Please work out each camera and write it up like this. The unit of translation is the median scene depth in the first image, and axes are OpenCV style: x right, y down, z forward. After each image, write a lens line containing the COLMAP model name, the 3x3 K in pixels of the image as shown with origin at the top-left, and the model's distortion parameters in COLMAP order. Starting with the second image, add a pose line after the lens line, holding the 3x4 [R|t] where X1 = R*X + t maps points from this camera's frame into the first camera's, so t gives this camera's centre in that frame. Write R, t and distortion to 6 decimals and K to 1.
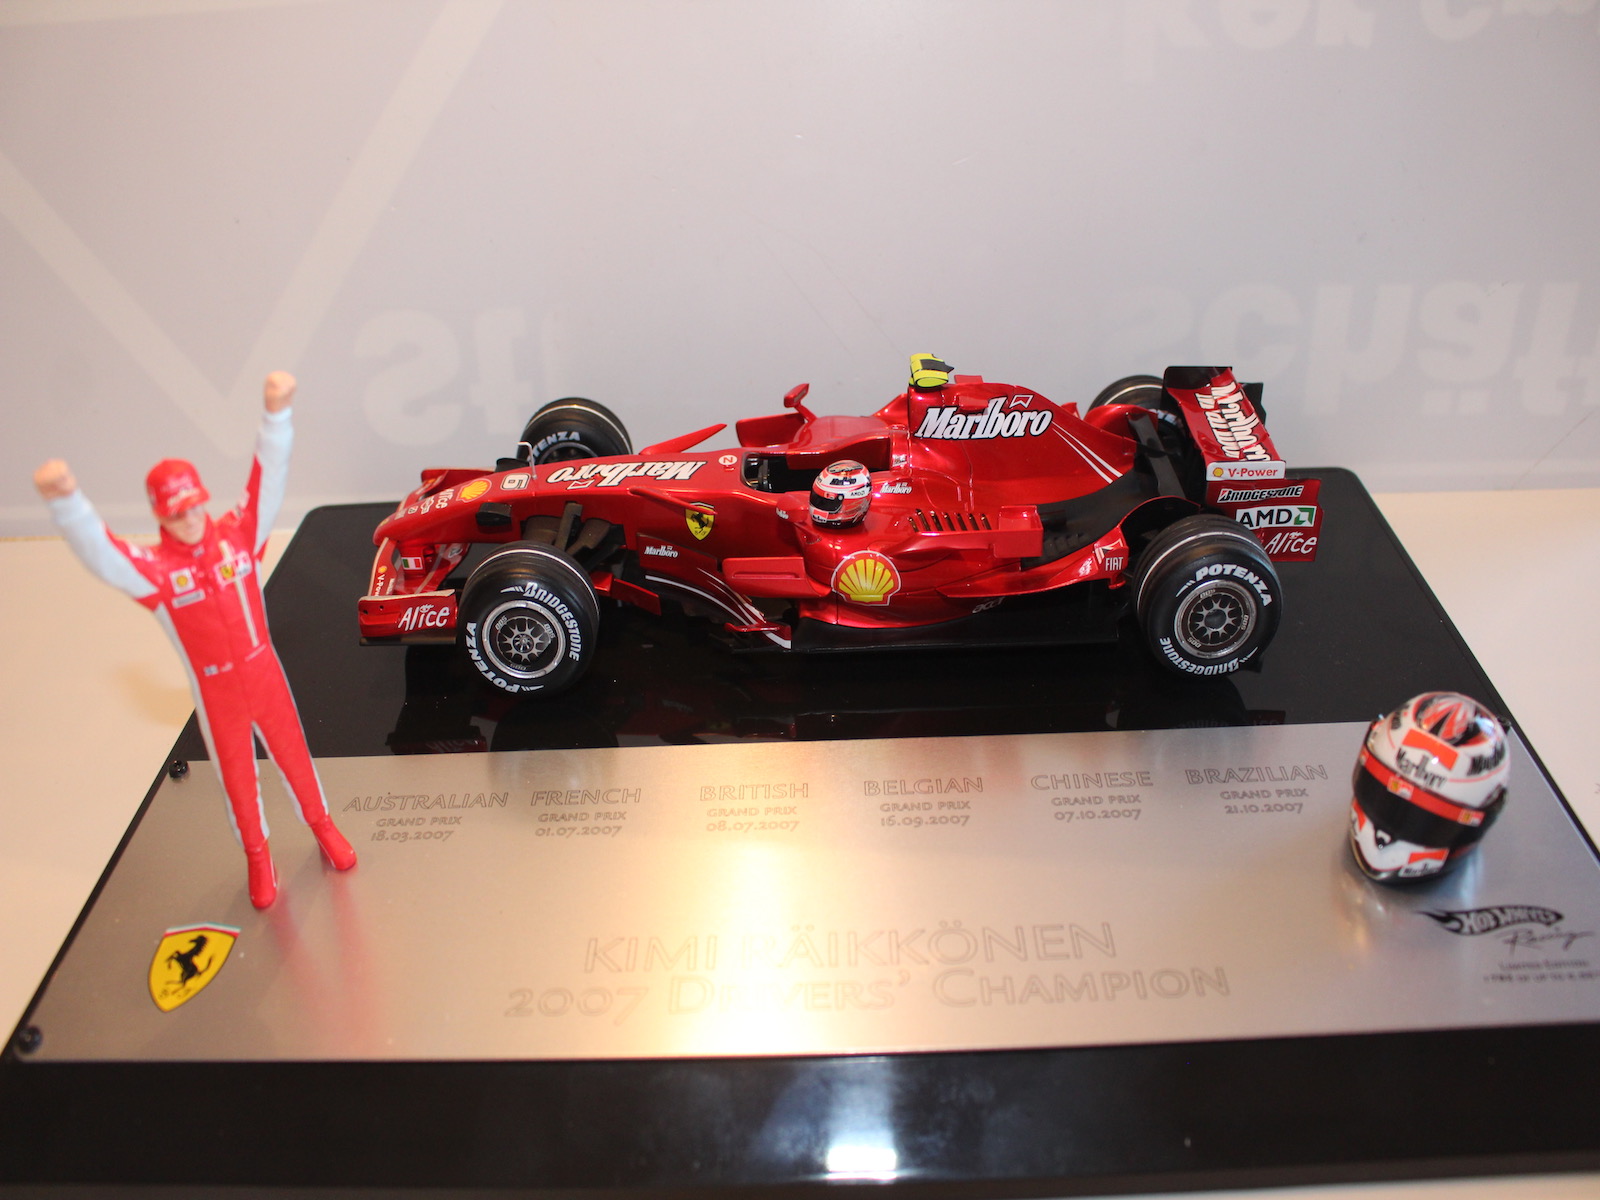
lens RADIAL K [[1483.6, 0, 799.8], [0, 1483.6, 584.3], [0, 0, 1]] dist [-0.140287, 0.000000]
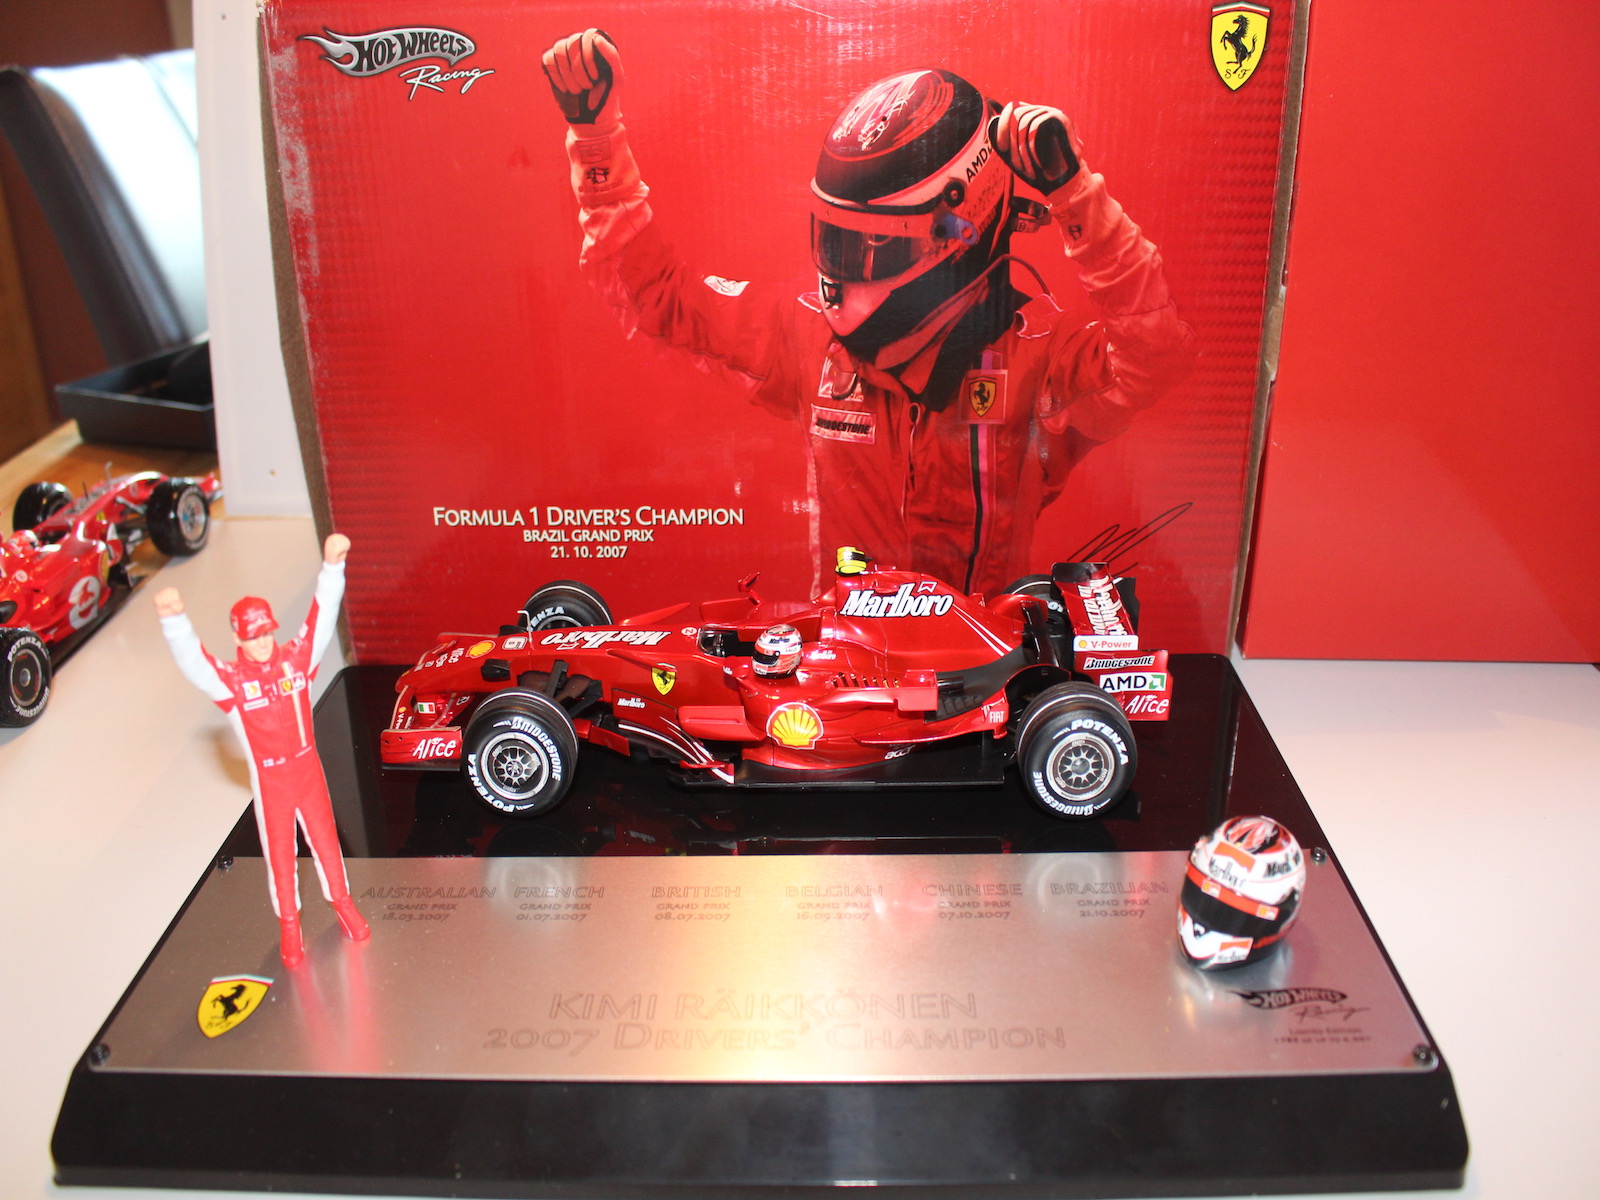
lens RADIAL K [[1483.6, 0, 810.8], [0, 1483.6, 608.6], [0, 0, 1]] dist [-0.140287, 0.000000]
pose [[0.999730, 0.023217, 0.000087, 0.060614], [-0.022974, 0.989806, -0.140560, 0.079744], [-0.003350, 0.140521, 0.990072, -0.252205]]
